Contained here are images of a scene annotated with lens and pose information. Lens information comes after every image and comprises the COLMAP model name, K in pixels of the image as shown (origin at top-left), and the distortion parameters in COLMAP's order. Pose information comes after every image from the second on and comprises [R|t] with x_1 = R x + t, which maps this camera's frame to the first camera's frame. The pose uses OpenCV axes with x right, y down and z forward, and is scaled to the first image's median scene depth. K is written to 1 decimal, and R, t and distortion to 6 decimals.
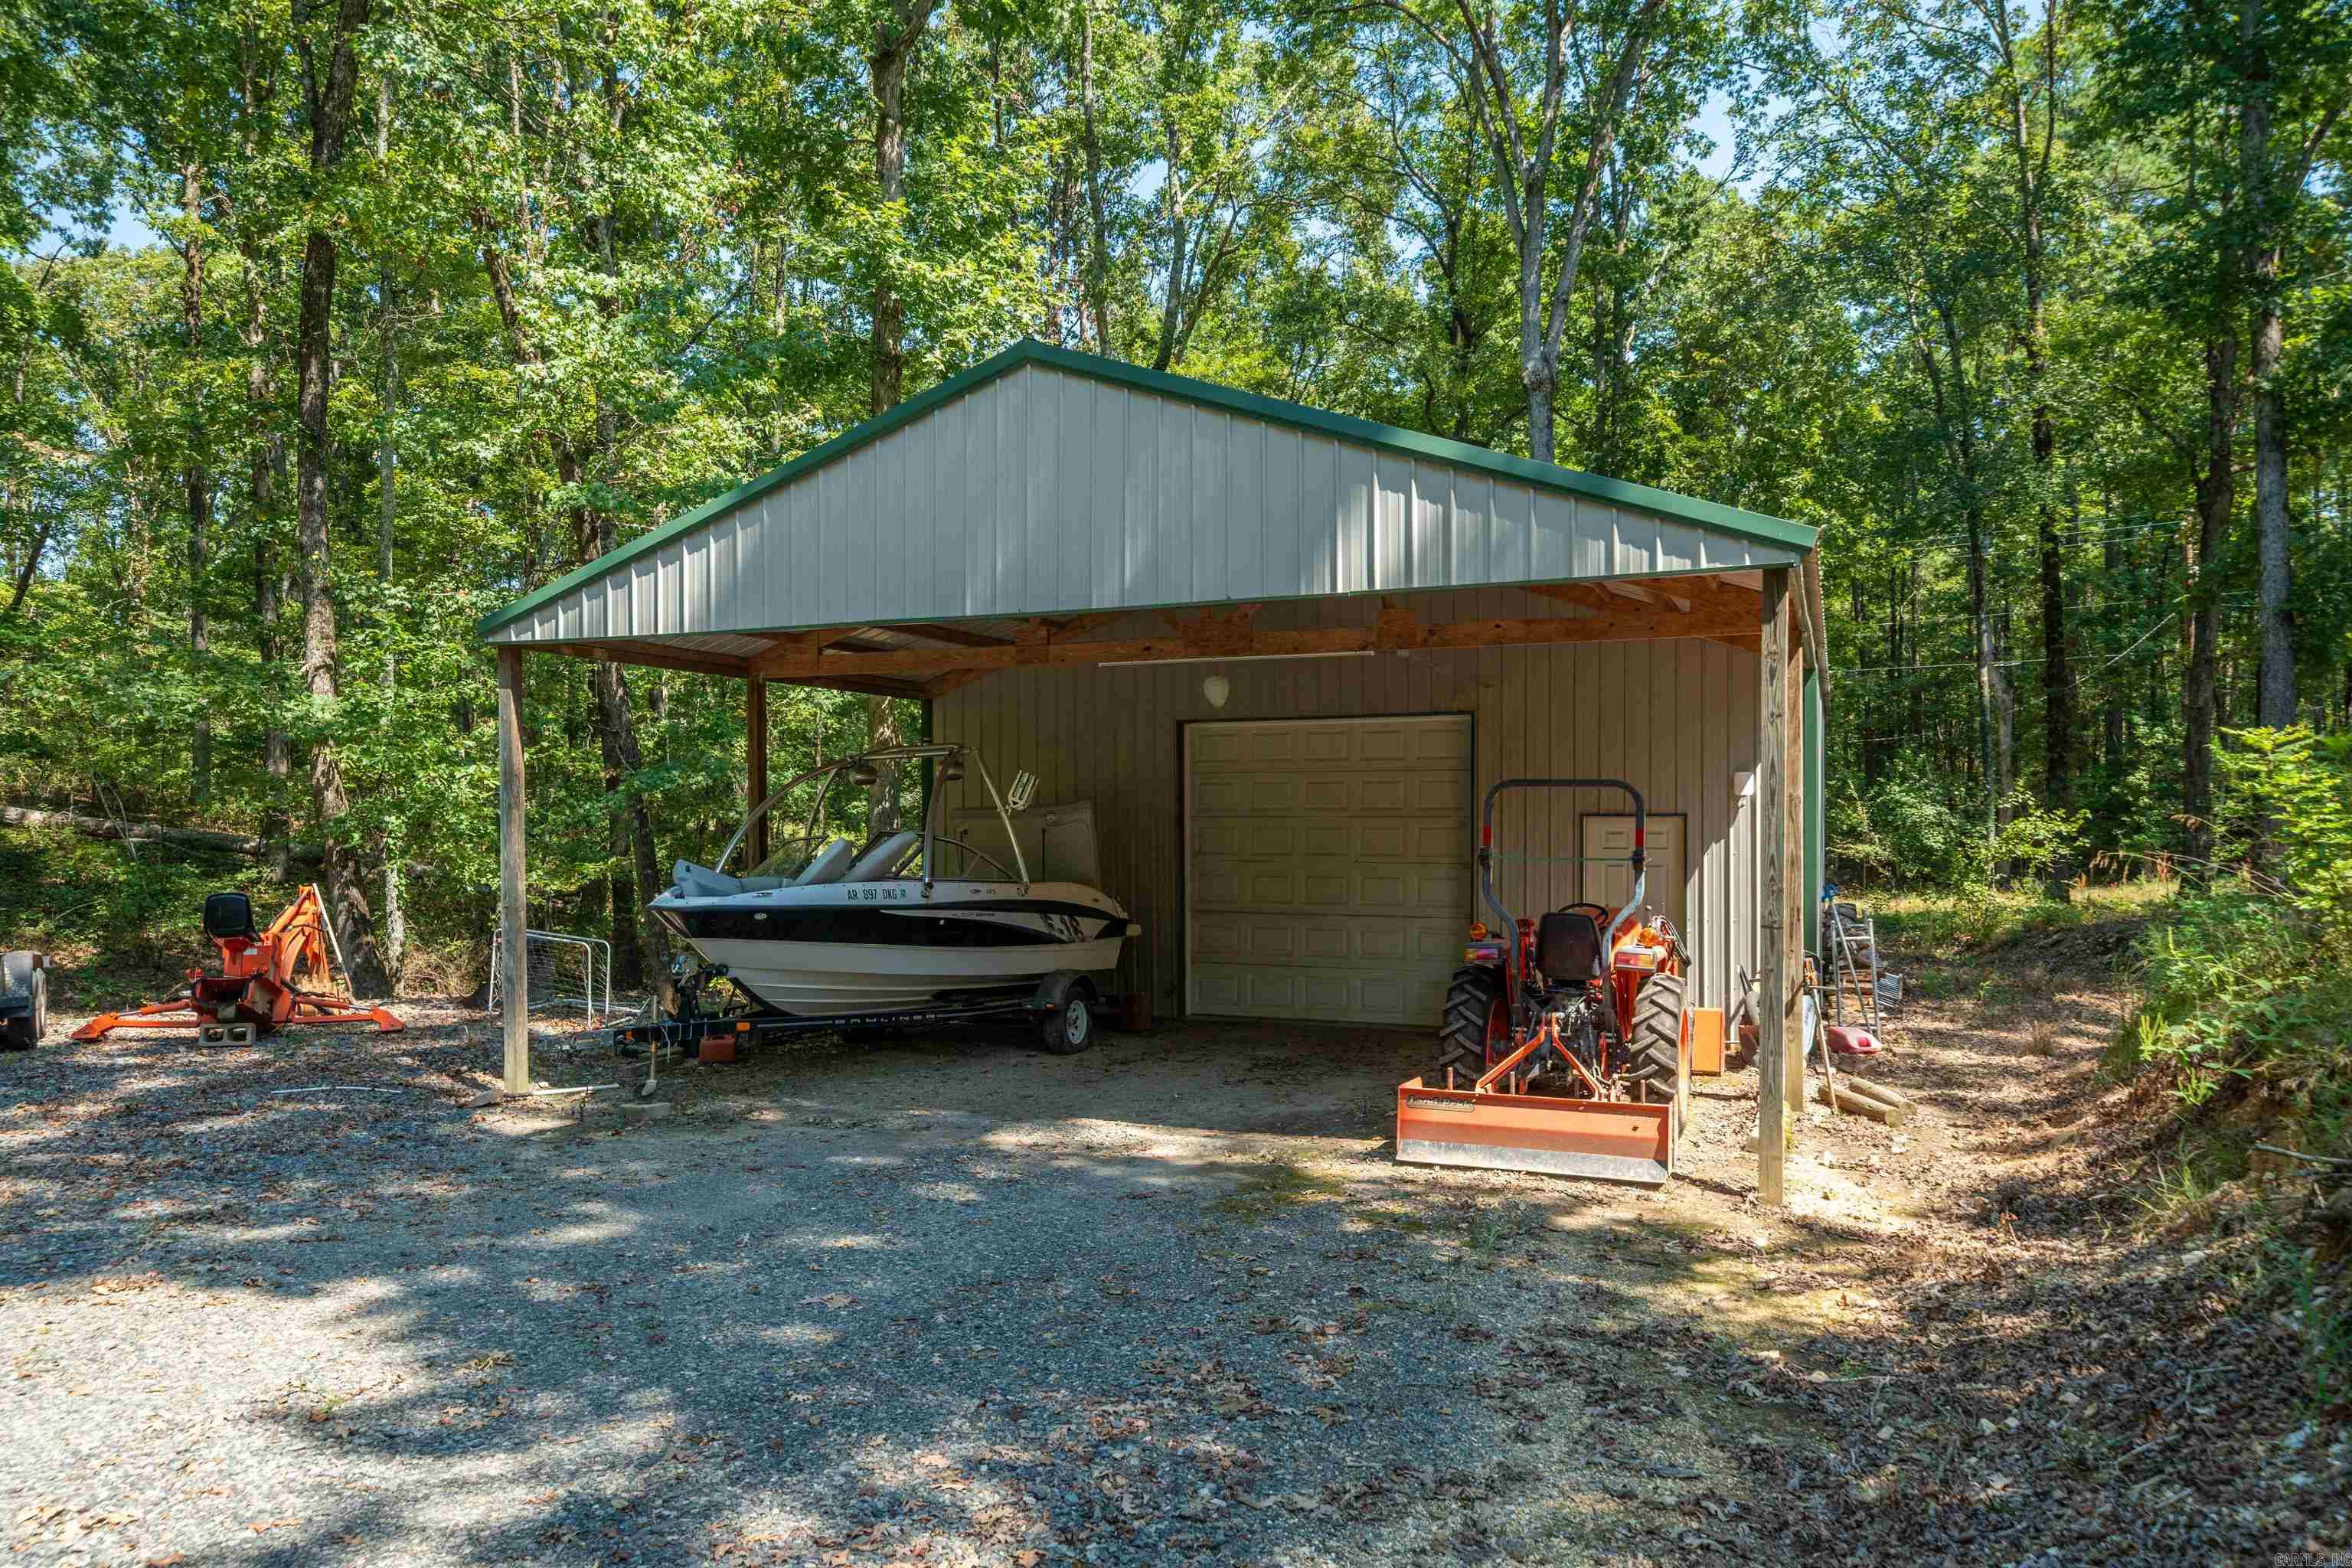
lens RADIAL K [[1572.0, 0, 1176.3], [0, 1572.0, 826.2], [0, 0, 1]] dist [0.000303, 0.001425]
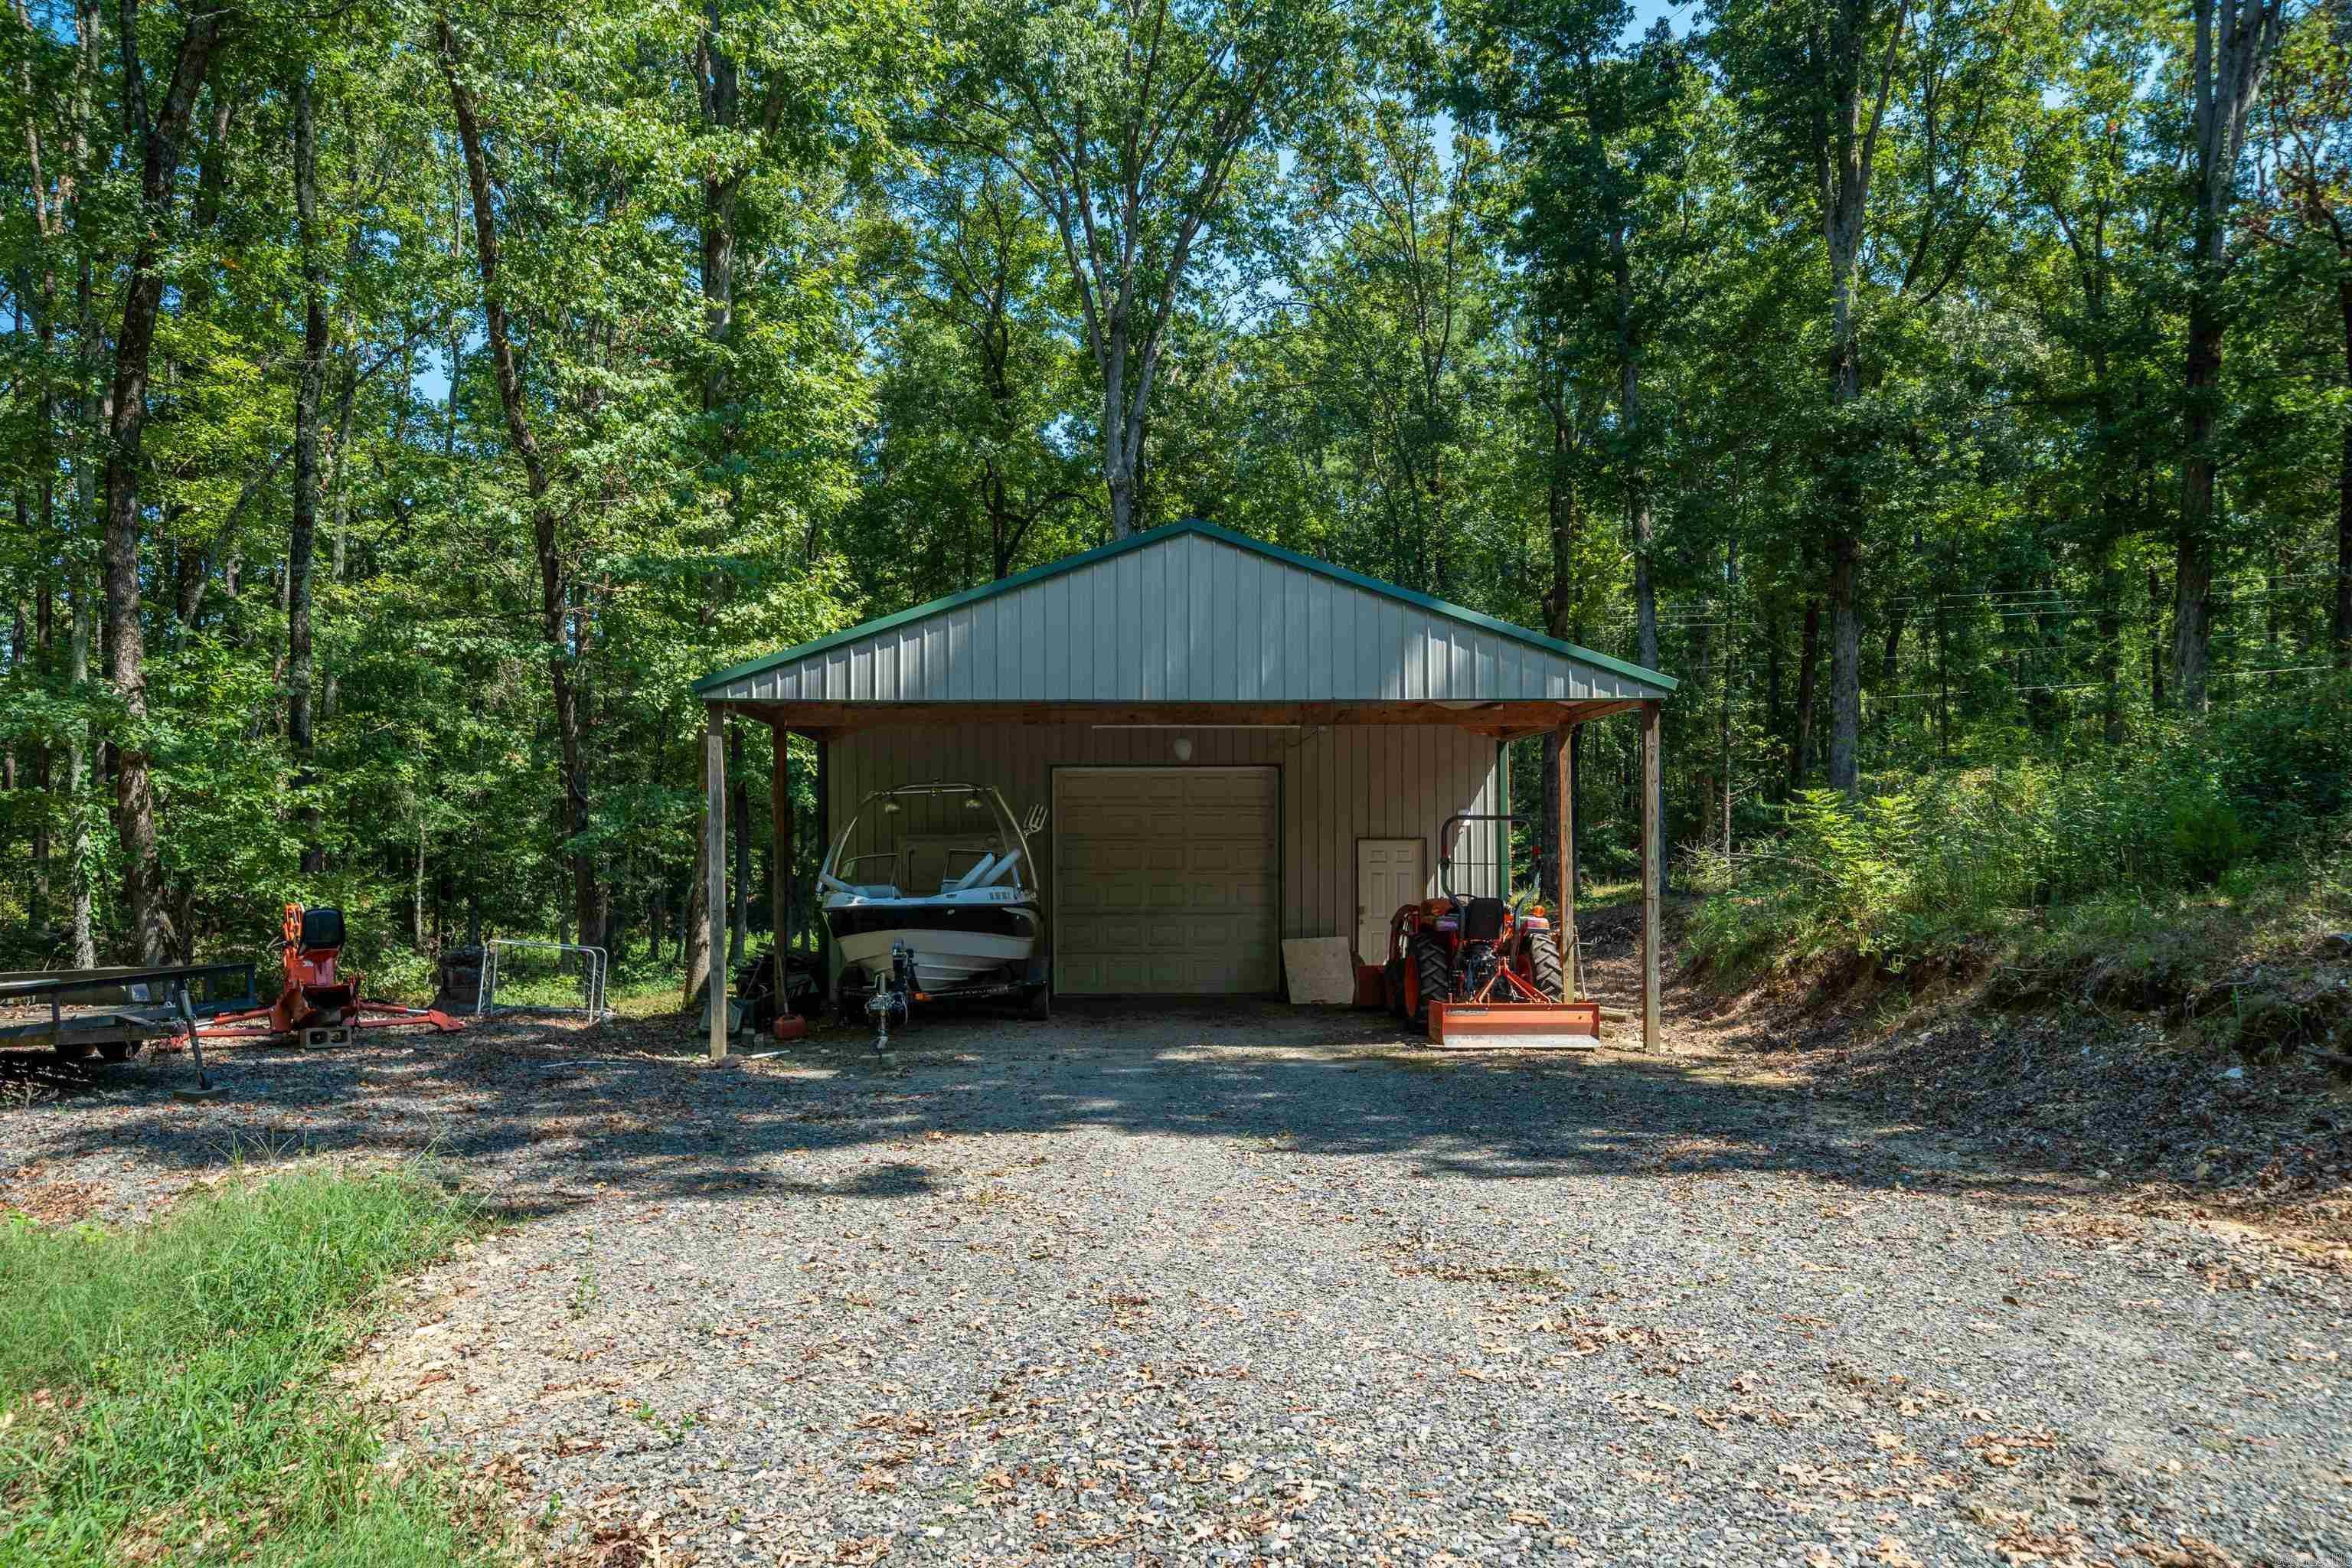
lens RADIAL K [[1572.0, 0, 1176.3], [0, 1572.0, 826.2], [0, 0, 1]] dist [0.000303, 0.001425]
pose [[0.902907, 0.004333, 0.429814, -0.689010], [0.003476, 0.999843, -0.017380, 0.007818], [-0.429822, 0.017187, 0.902750, -0.303353]]
